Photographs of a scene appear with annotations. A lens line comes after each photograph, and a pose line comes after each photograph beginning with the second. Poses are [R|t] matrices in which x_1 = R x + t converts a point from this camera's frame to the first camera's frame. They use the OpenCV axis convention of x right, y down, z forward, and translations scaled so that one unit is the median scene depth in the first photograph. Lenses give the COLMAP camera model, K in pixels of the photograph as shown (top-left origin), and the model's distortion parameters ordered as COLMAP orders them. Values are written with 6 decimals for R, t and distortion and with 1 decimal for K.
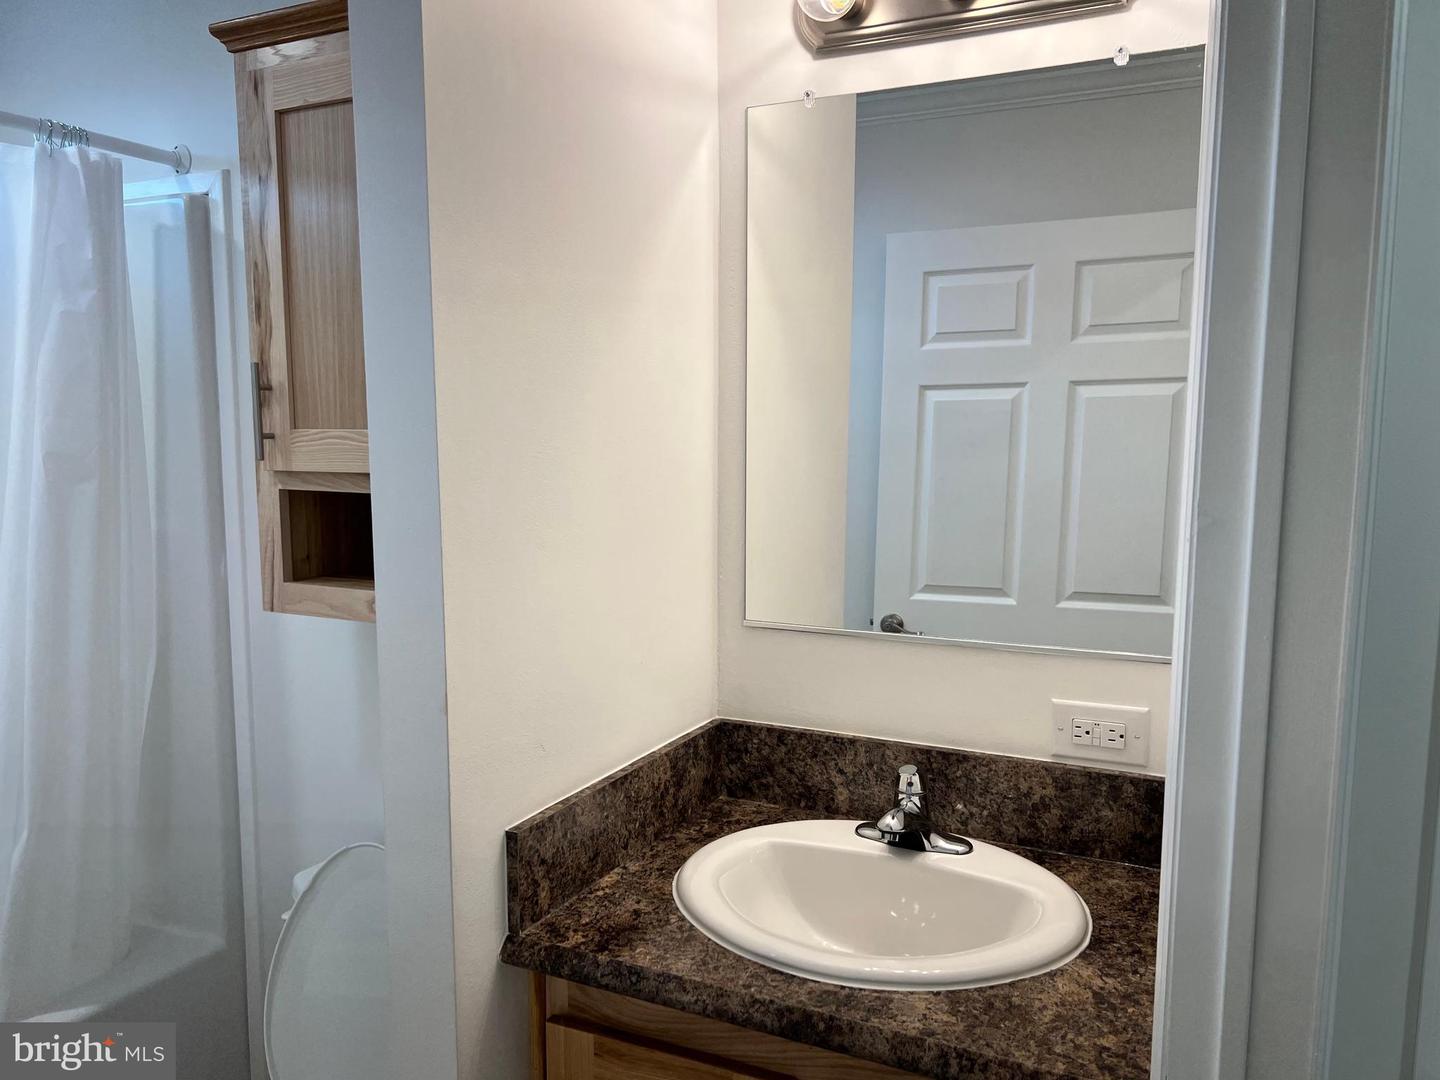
lens RADIAL K [[1090.0, 0, 727.4], [0, 1090.0, 546.0], [0, 0, 1]] dist [0.053184, -0.072756]
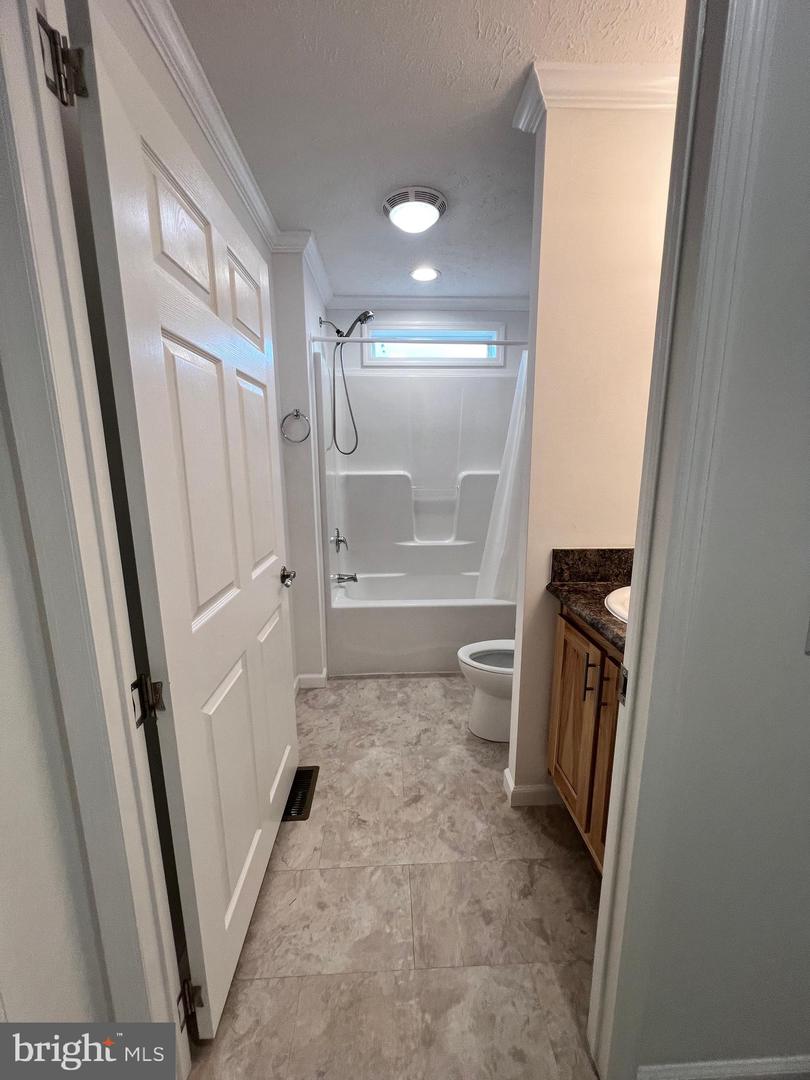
lens RADIAL K [[433.1, 0, 400.3], [0, 433.1, 539.4], [0, 0, 1]] dist [0.000742, 0.000709]
pose [[0.461193, 0.165572, -0.871715, 0.599785], [-0.099395, 0.985893, 0.134672, 0.101983], [0.881715, 0.024534, 0.471143, 0.039781]]
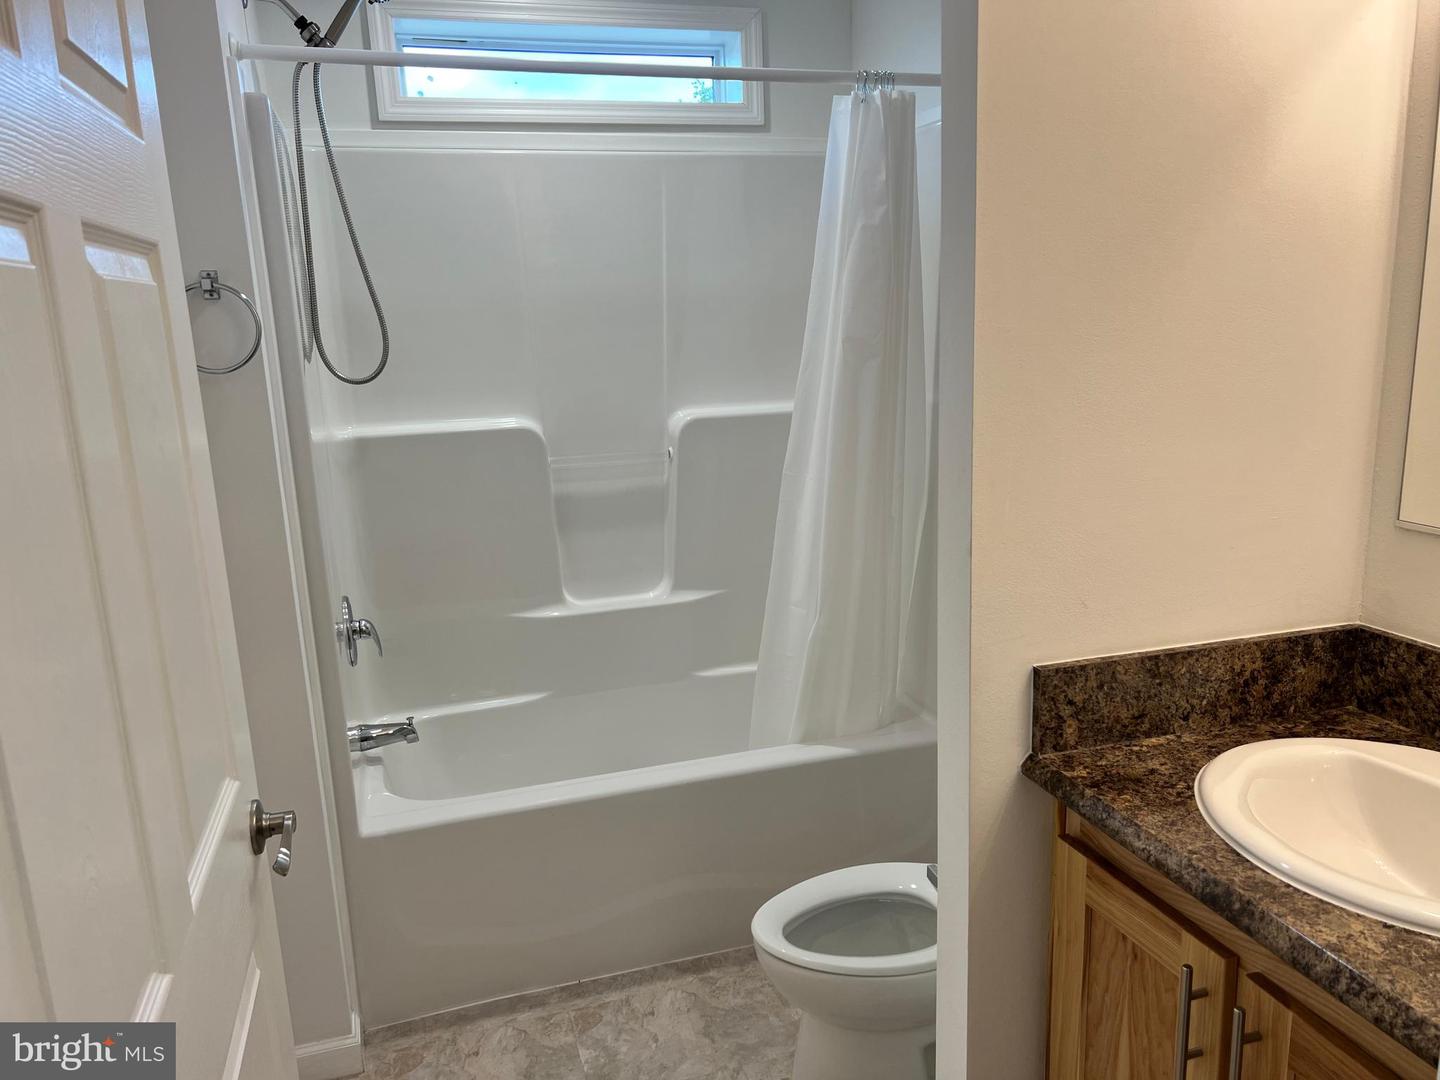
lens RADIAL K [[1090.0, 0, 727.4], [0, 1090.0, 546.0], [0, 0, 1]] dist [0.053184, -0.072756]
pose [[0.678300, 0.133254, -0.722601, 0.363667], [-0.050745, 0.989566, 0.134850, -0.006543], [0.733031, -0.054800, 0.677985, -0.018845]]
